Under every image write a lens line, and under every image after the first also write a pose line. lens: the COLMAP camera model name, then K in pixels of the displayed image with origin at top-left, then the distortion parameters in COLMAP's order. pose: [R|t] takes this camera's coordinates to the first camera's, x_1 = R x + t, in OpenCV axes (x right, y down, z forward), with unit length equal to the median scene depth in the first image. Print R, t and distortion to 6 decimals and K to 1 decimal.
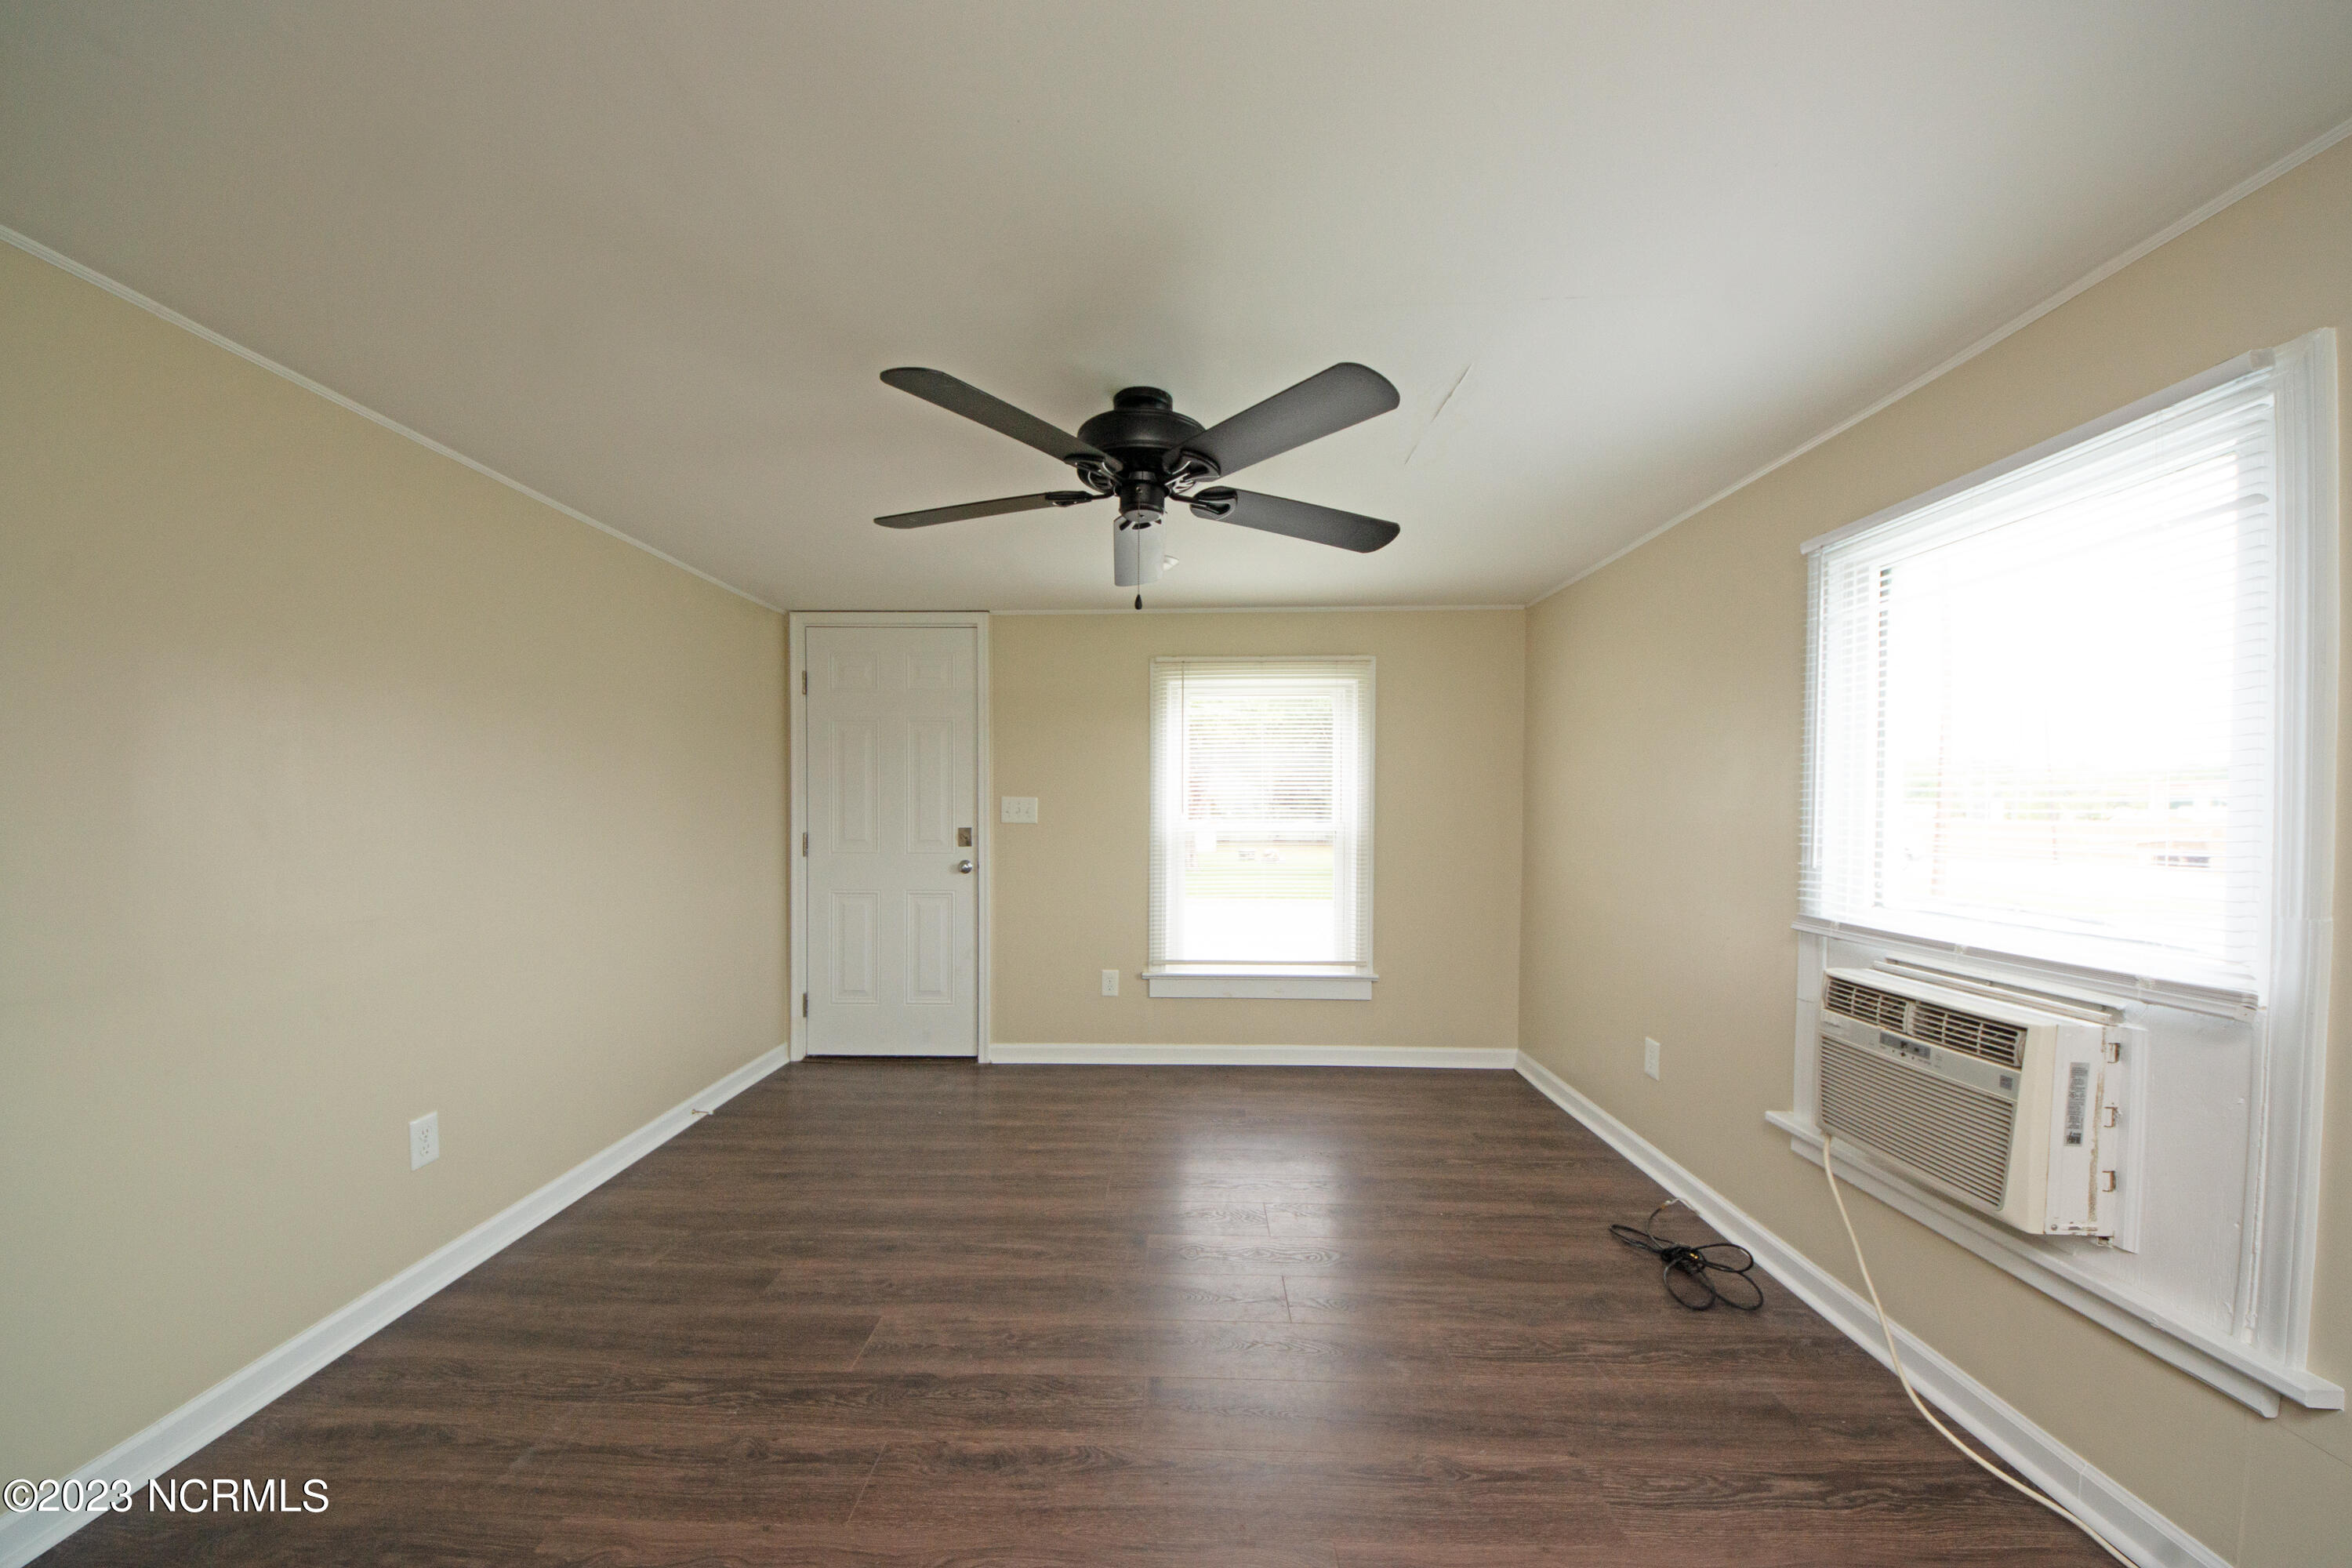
lens RADIAL K [[840.0, 0, 1164.2], [0, 840.0, 819.2], [0, 0, 1]] dist [0.056043, -0.033412]
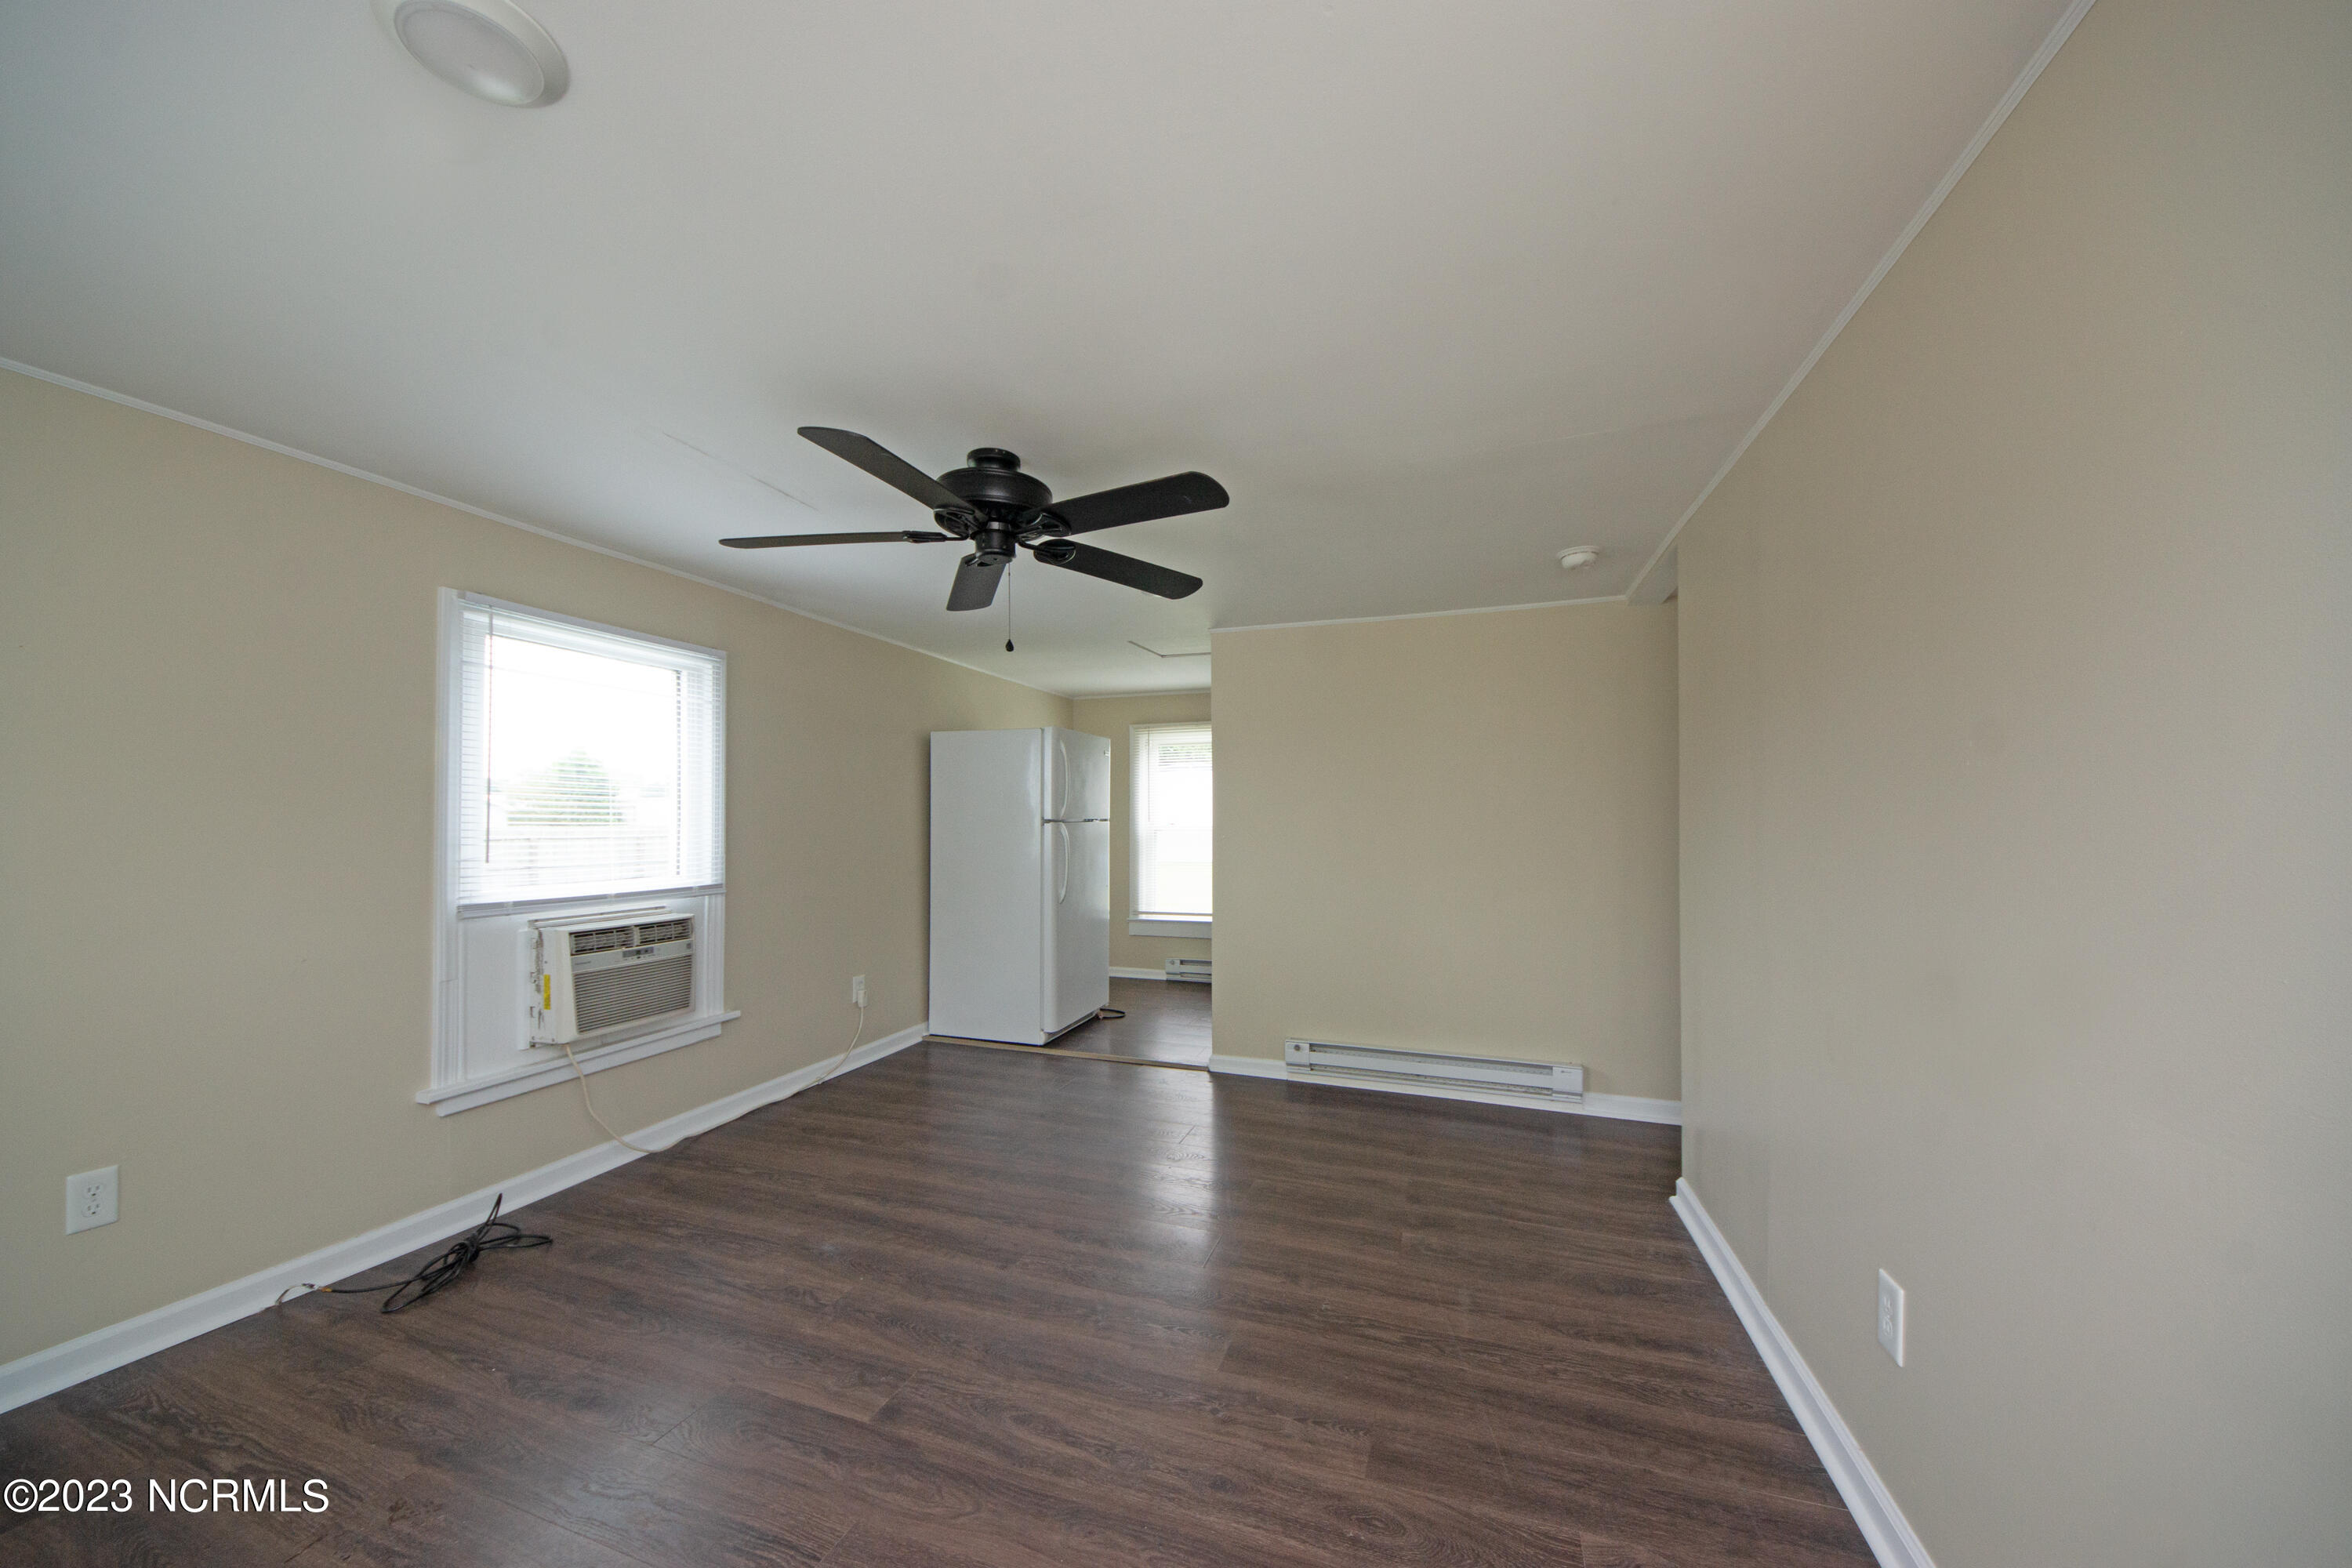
lens RADIAL K [[840.0, 0, 1164.2], [0, 840.0, 819.2], [0, 0, 1]] dist [0.056043, -0.033412]
pose [[-0.951849, -0.001282, 0.306566, -0.347052], [0.001439, 0.999962, 0.008648, -0.009683], [-0.306565, 0.008672, -0.951810, 1.181582]]
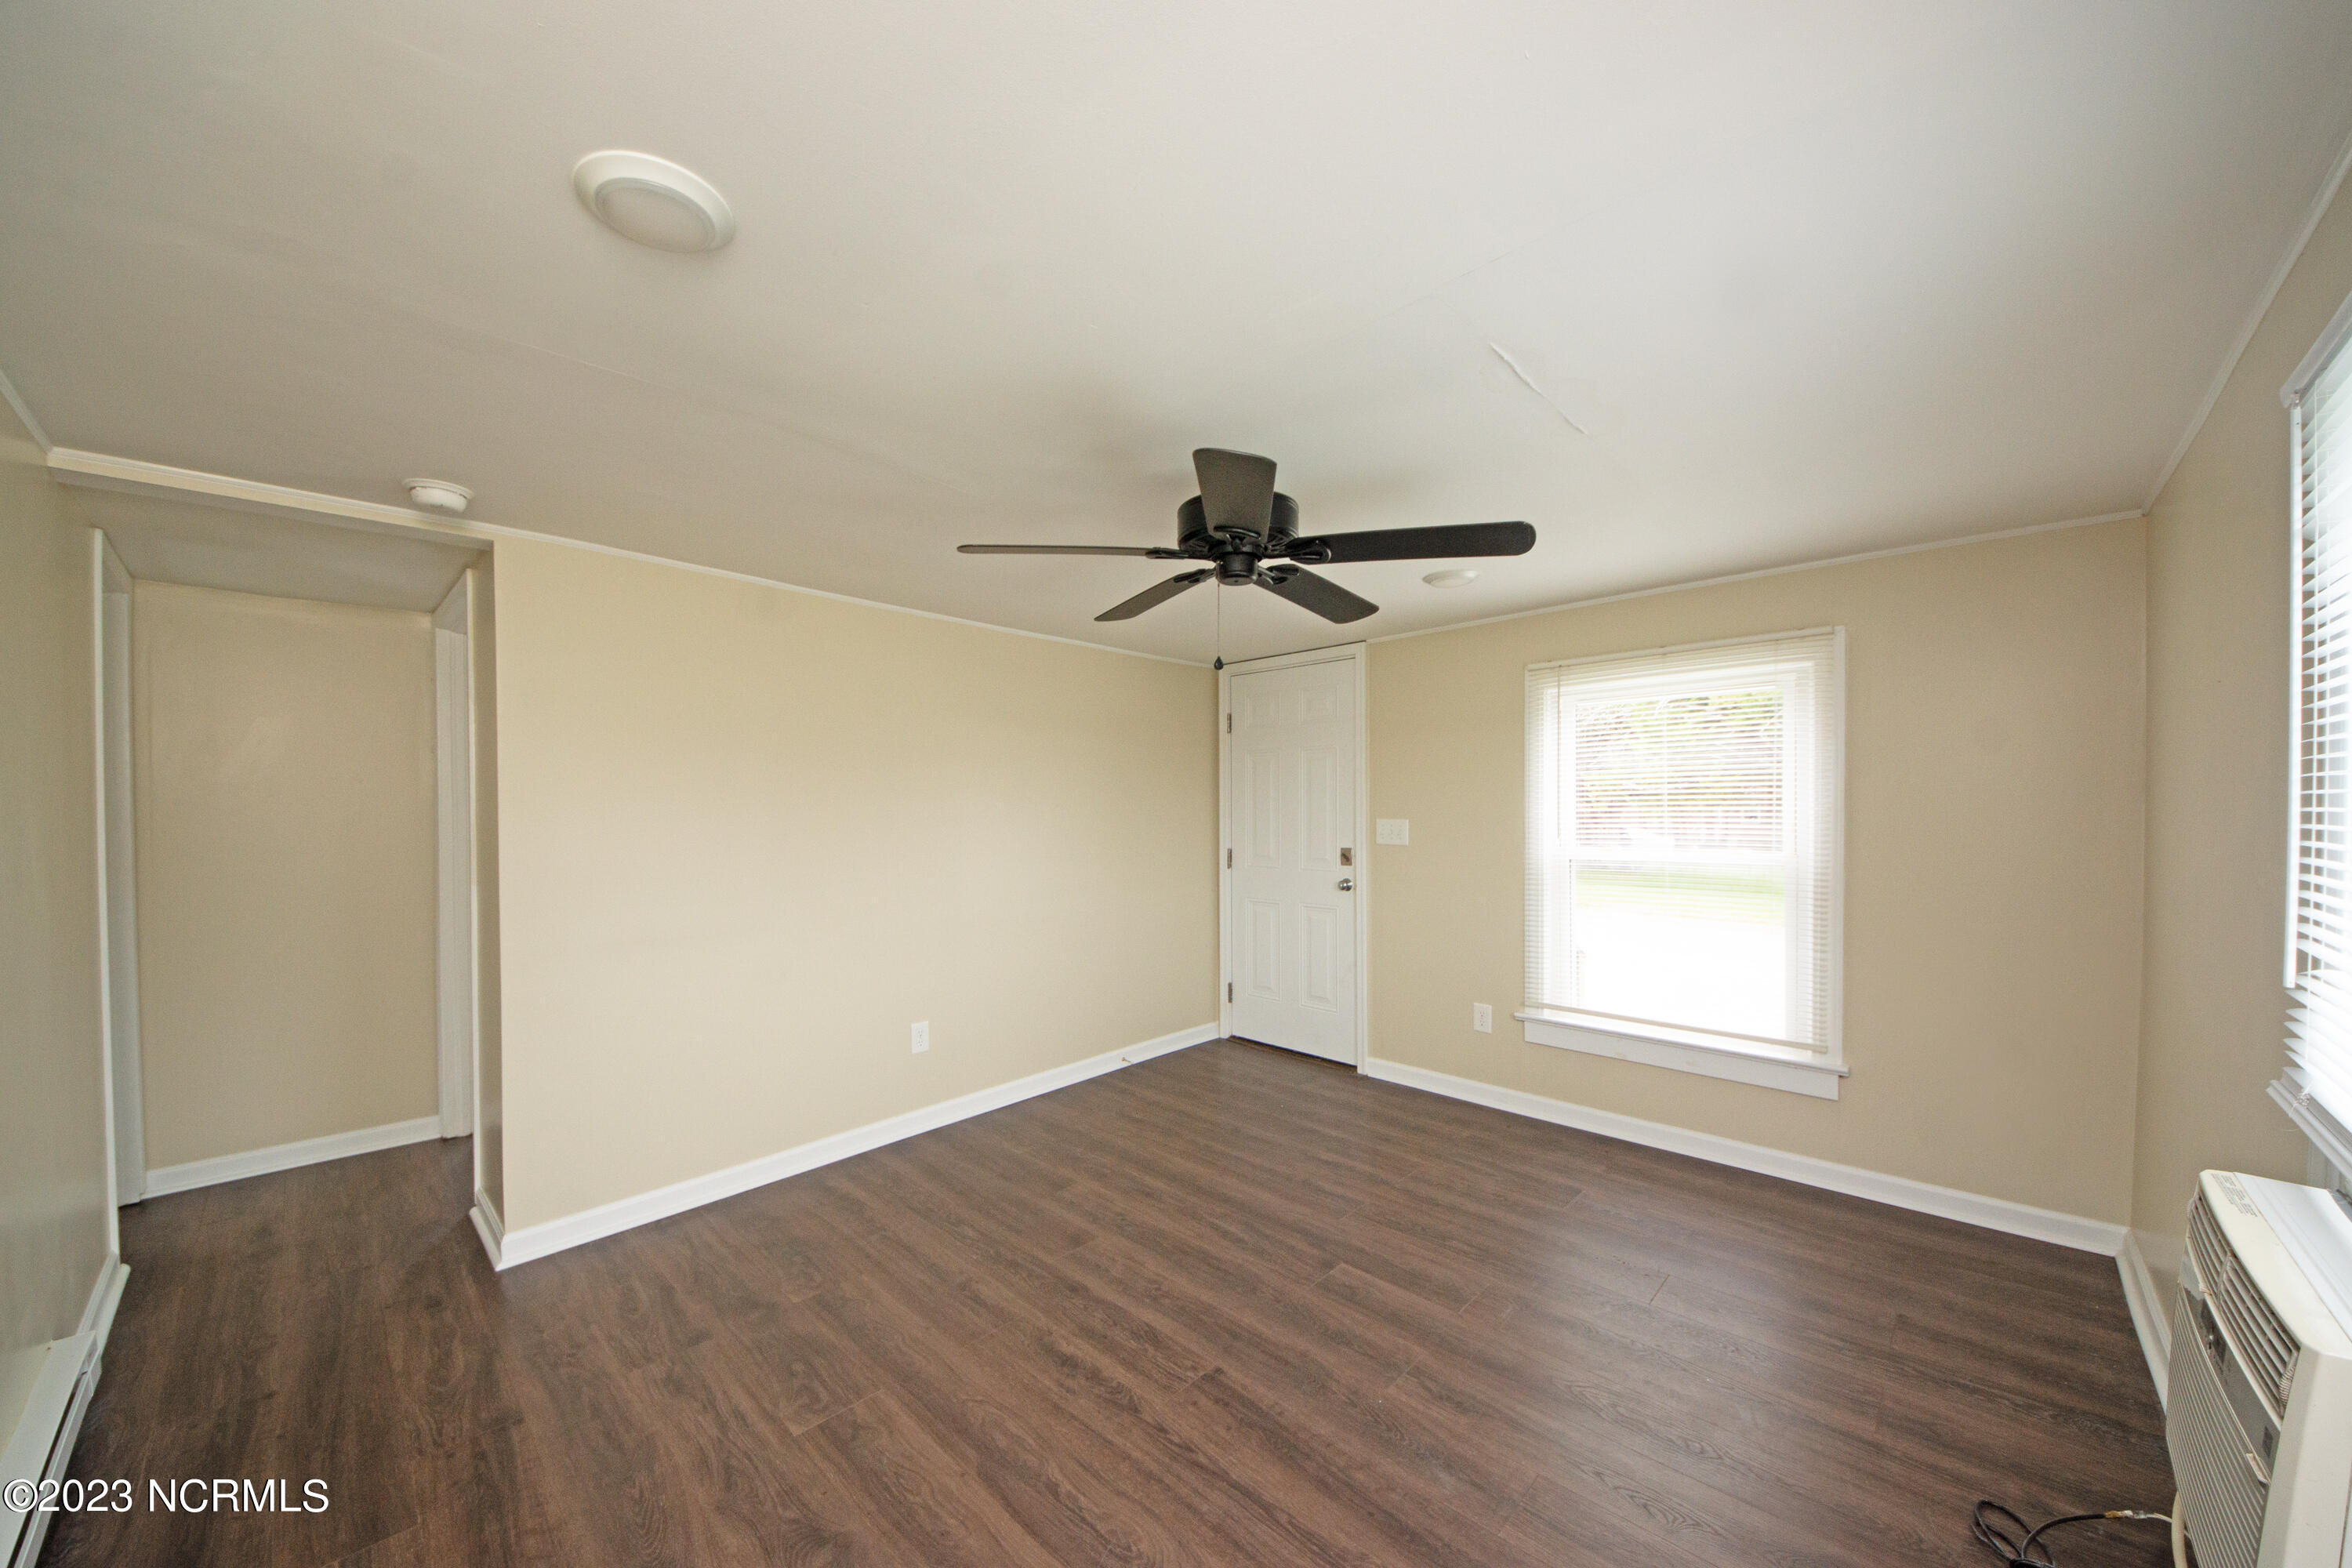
lens RADIAL K [[840.0, 0, 1164.2], [0, 840.0, 819.2], [0, 0, 1]] dist [0.056043, -0.033412]
pose [[0.740495, 0.004441, -0.672047, 0.374523], [-0.006547, 0.999978, -0.000605, -0.029108], [0.672030, 0.004848, 0.740508, 0.074731]]
